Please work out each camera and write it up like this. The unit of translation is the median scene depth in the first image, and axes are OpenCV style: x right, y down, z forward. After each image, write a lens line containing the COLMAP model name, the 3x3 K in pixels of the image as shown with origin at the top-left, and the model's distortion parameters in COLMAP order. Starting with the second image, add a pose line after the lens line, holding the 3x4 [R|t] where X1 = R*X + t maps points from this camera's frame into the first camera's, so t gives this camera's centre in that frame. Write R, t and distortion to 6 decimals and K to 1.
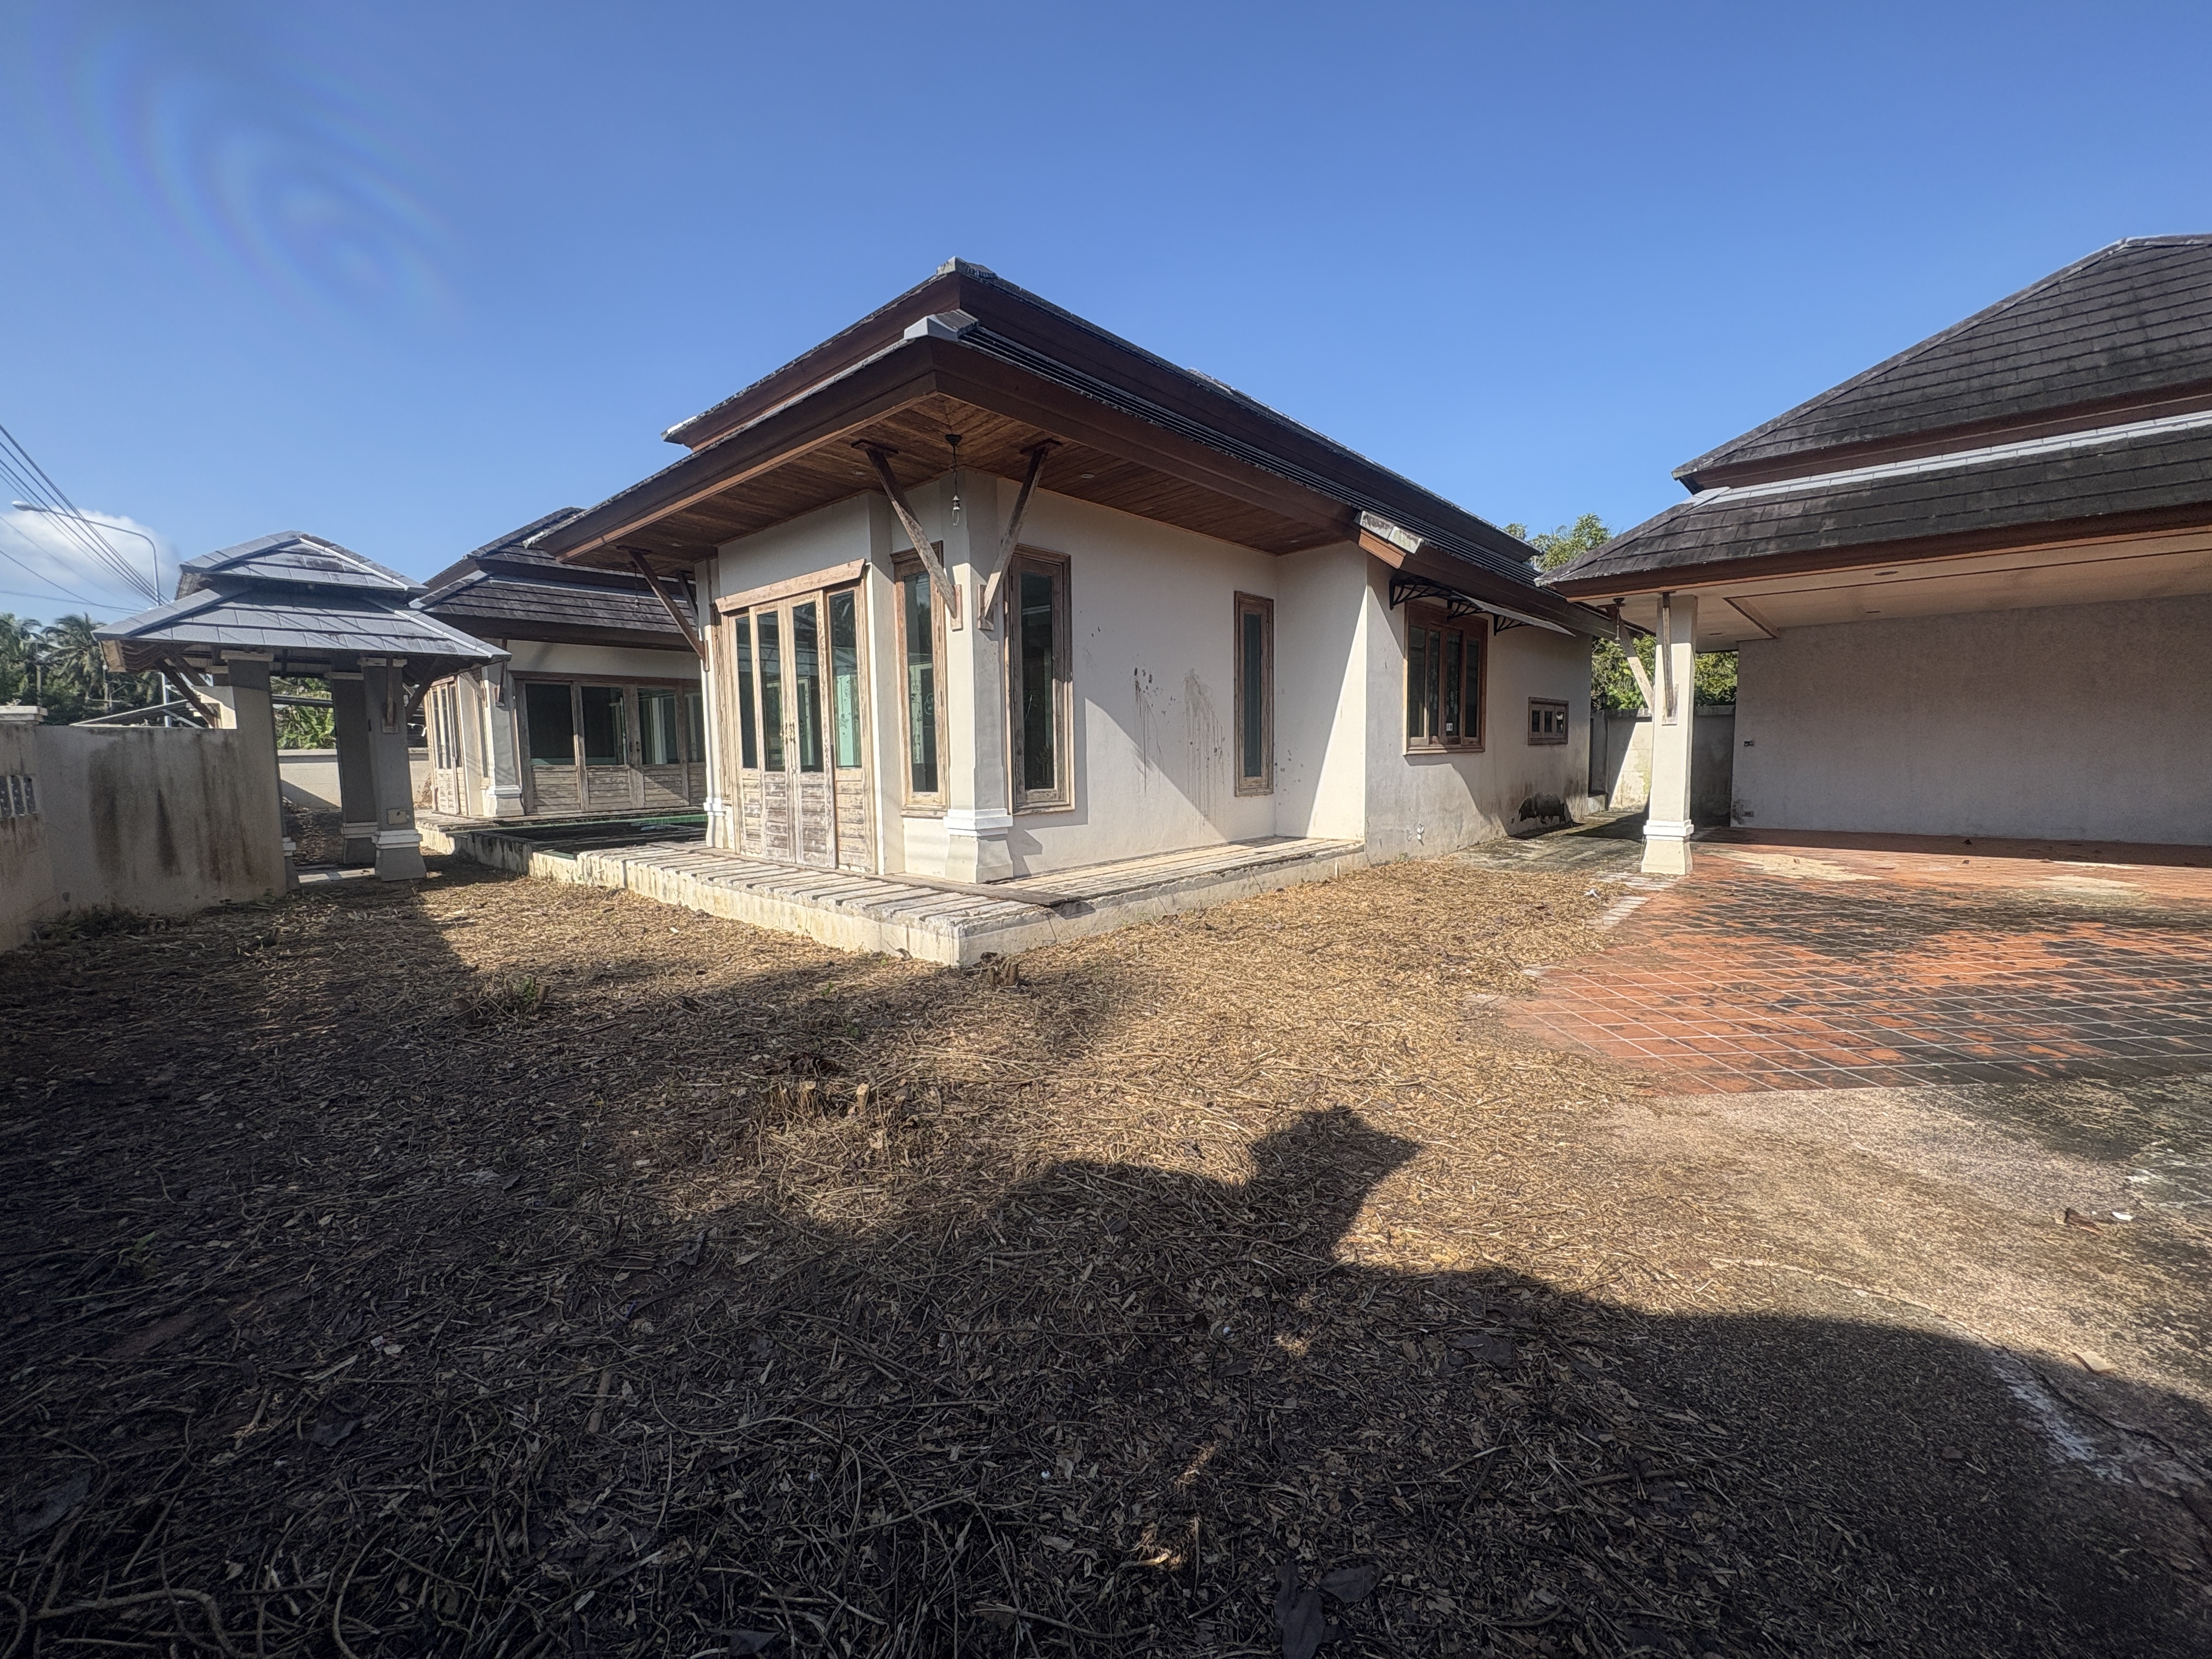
lens RADIAL K [[879.9, 0, 1112.4], [0, 879.9, 827.4], [0, 0, 1]] dist [0.002965, -0.000111]
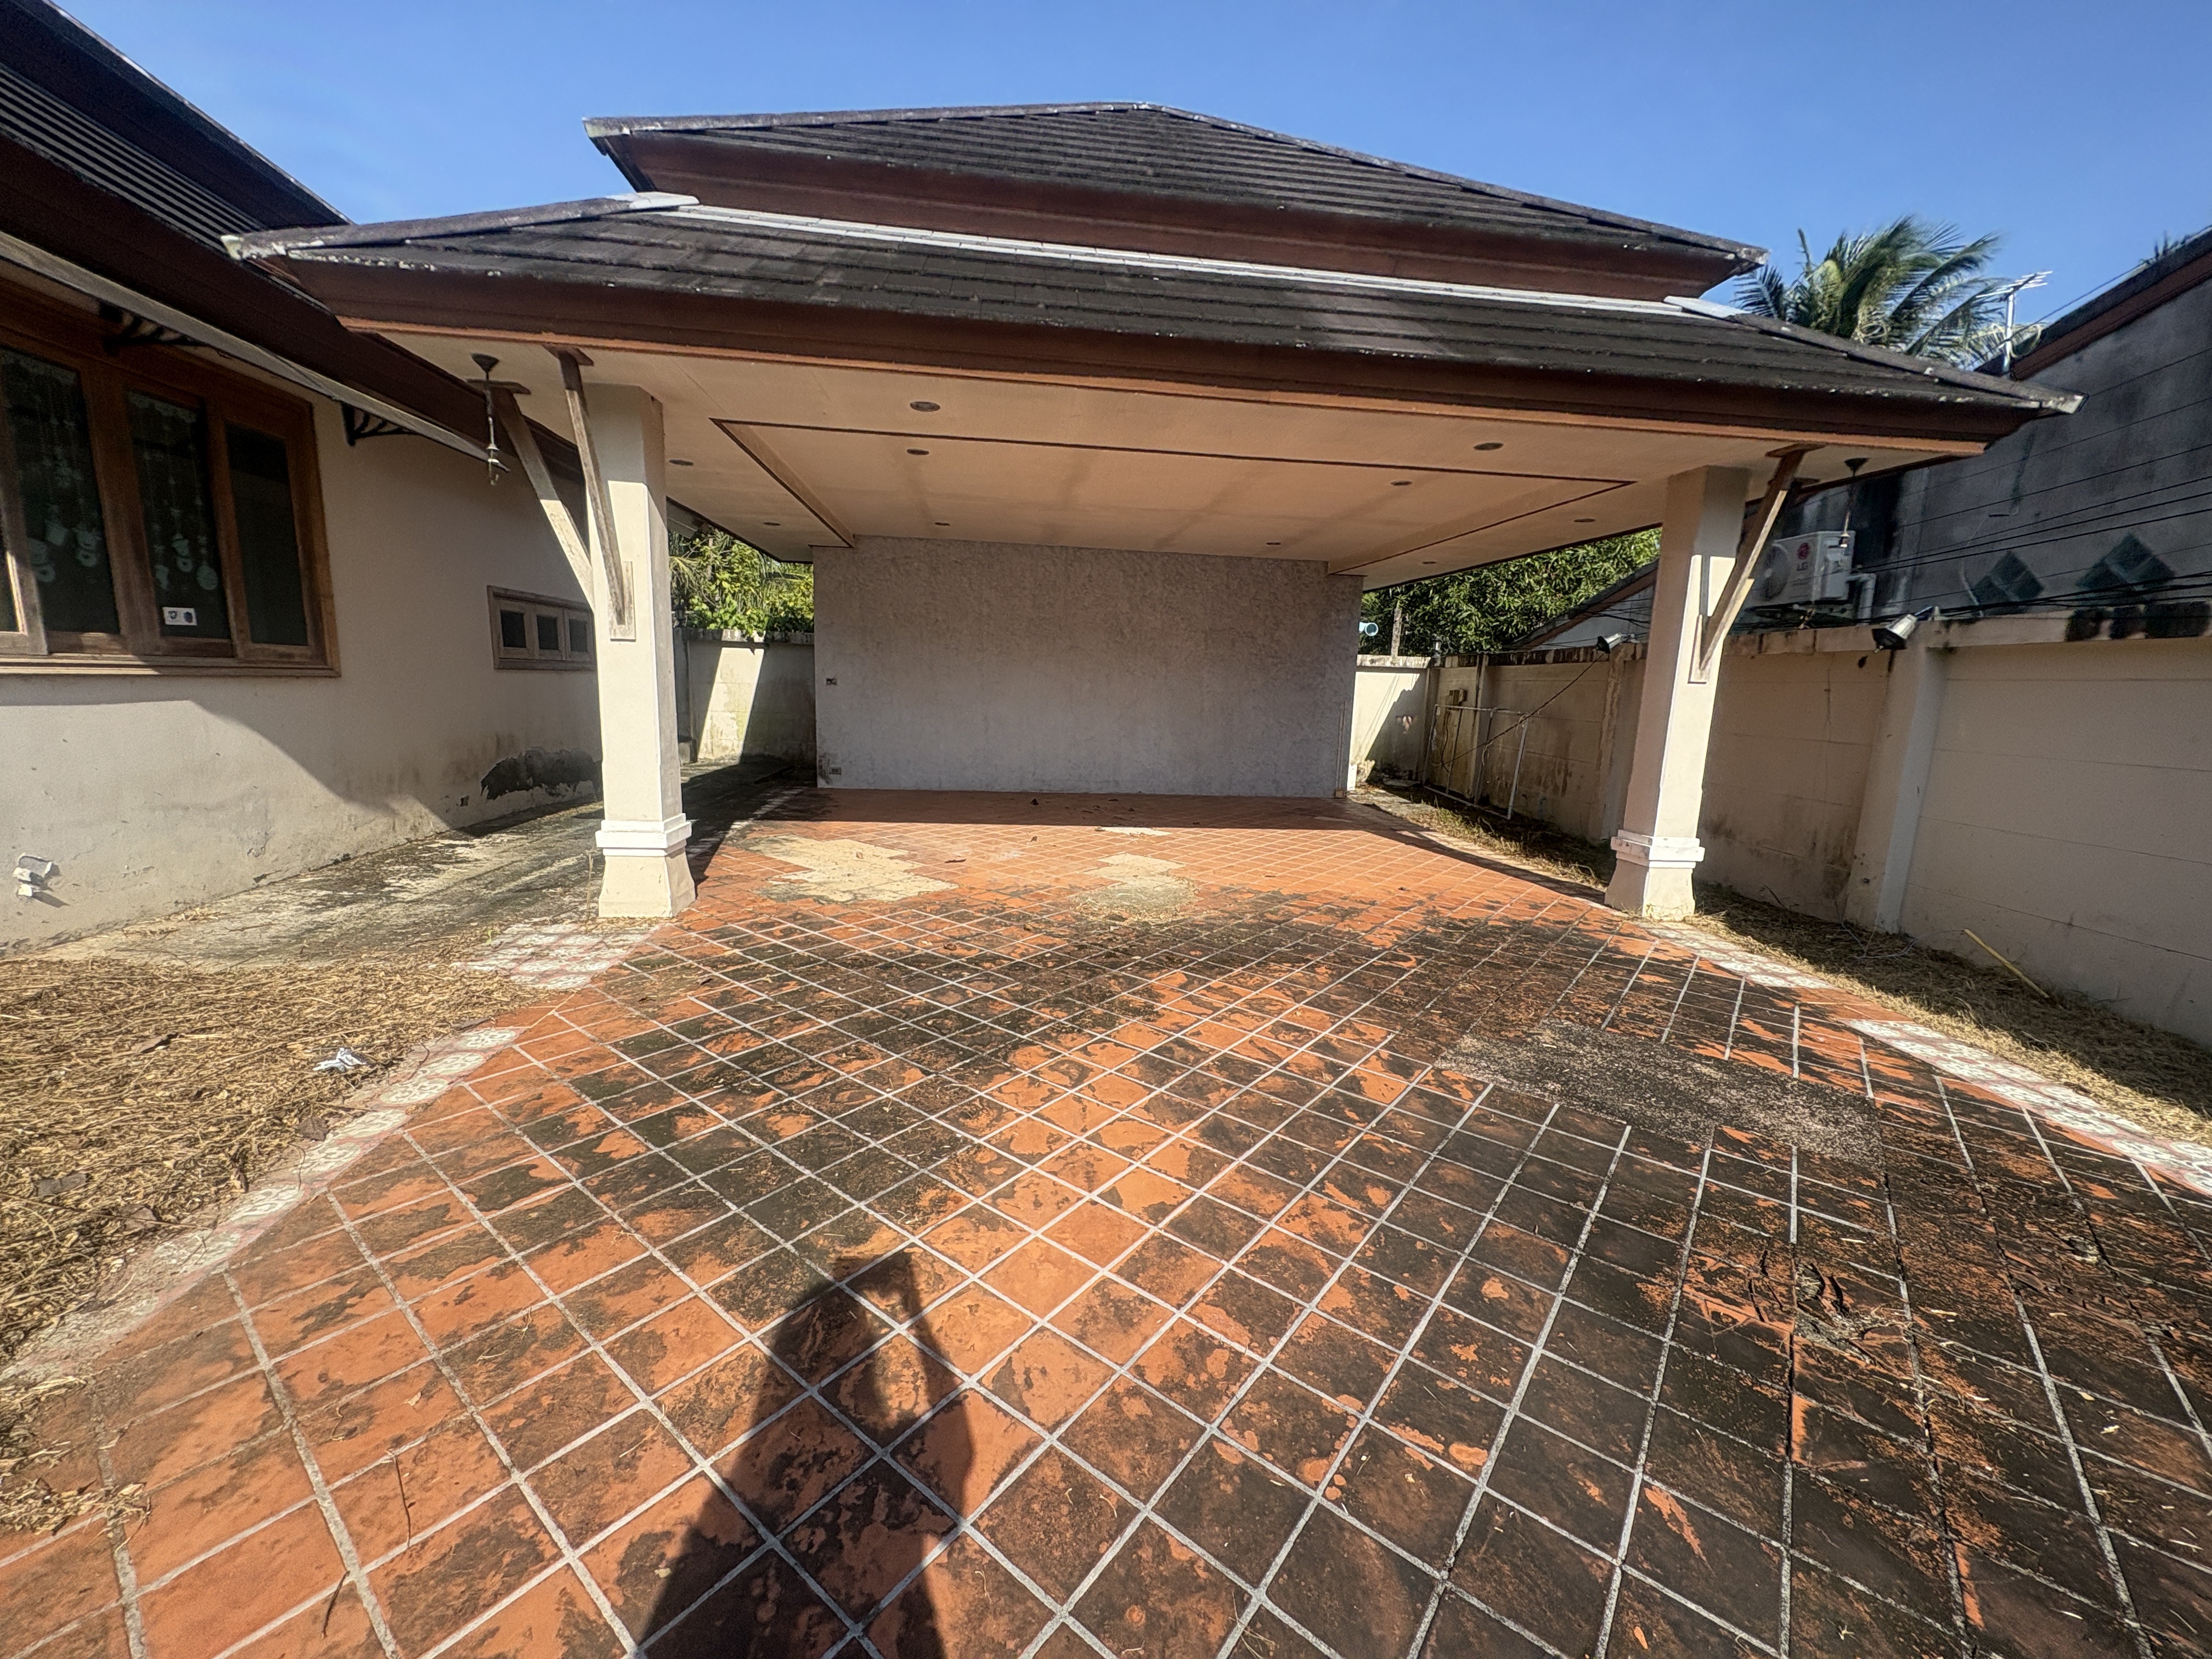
lens RADIAL K [[879.9, 0, 1106.9], [0, 879.9, 832.4], [0, 0, 1]] dist [0.002965, -0.000111]
pose [[0.657487, -0.089035, 0.748187, 0.339732], [0.023487, 0.994933, 0.097759, -0.038356], [-0.753100, -0.046703, 0.656246, 0.350052]]
